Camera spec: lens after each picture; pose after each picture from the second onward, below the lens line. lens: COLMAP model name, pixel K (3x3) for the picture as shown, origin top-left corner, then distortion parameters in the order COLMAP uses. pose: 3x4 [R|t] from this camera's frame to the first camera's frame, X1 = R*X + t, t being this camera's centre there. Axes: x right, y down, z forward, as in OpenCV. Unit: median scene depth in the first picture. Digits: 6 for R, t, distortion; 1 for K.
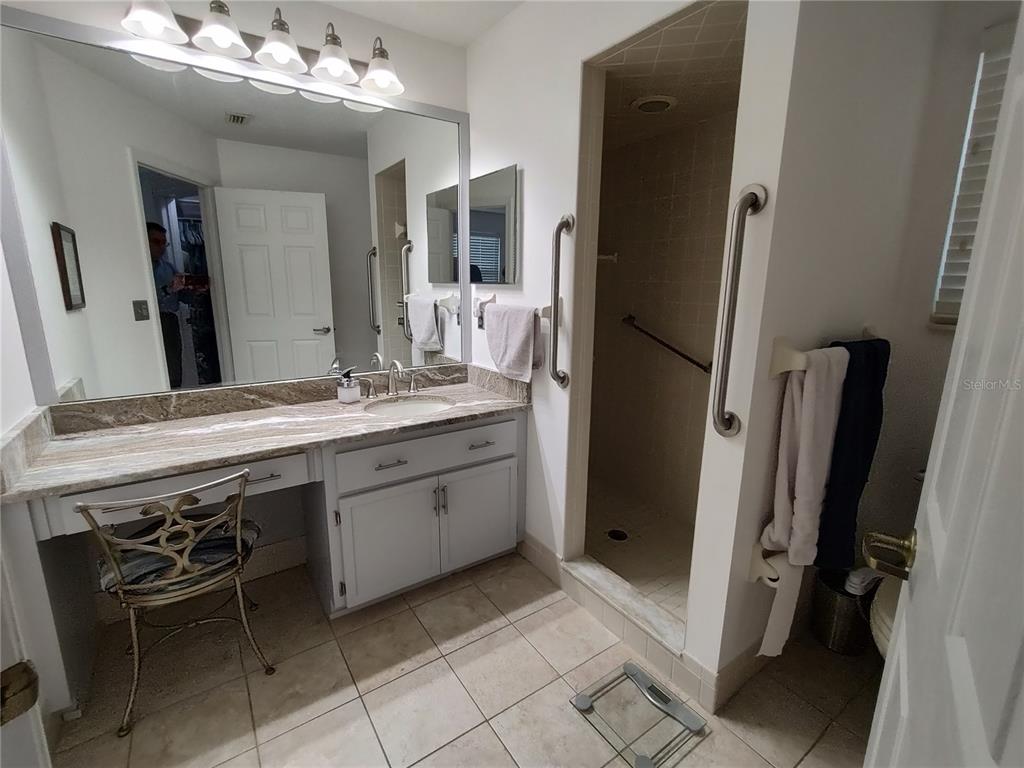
lens RADIAL K [[466.8, 0, 512.0], [0, 466.8, 384.0], [0, 0, 1]] dist [-0.001539, -0.000177]
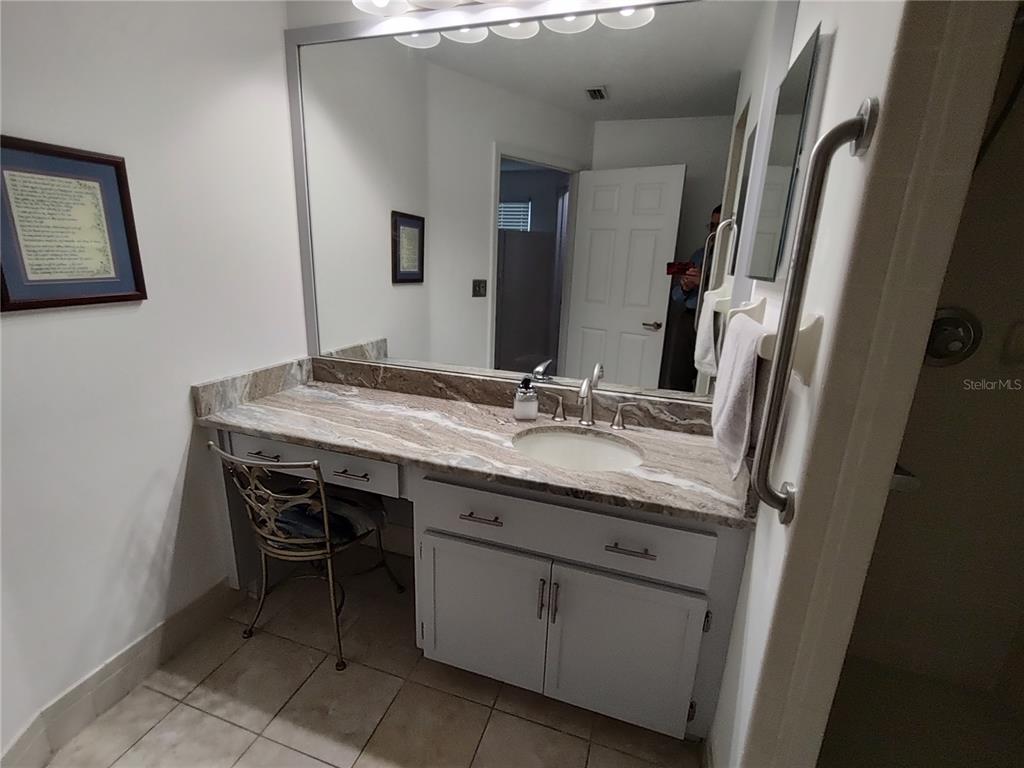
lens RADIAL K [[466.8, 0, 512.0], [0, 466.8, 384.0], [0, 0, 1]] dist [-0.001539, -0.000177]
pose [[0.607402, 0.220979, -0.763041, 0.268852], [-0.205922, 0.971497, 0.117429, -0.121863], [0.767241, 0.085800, 0.635594, 0.538099]]
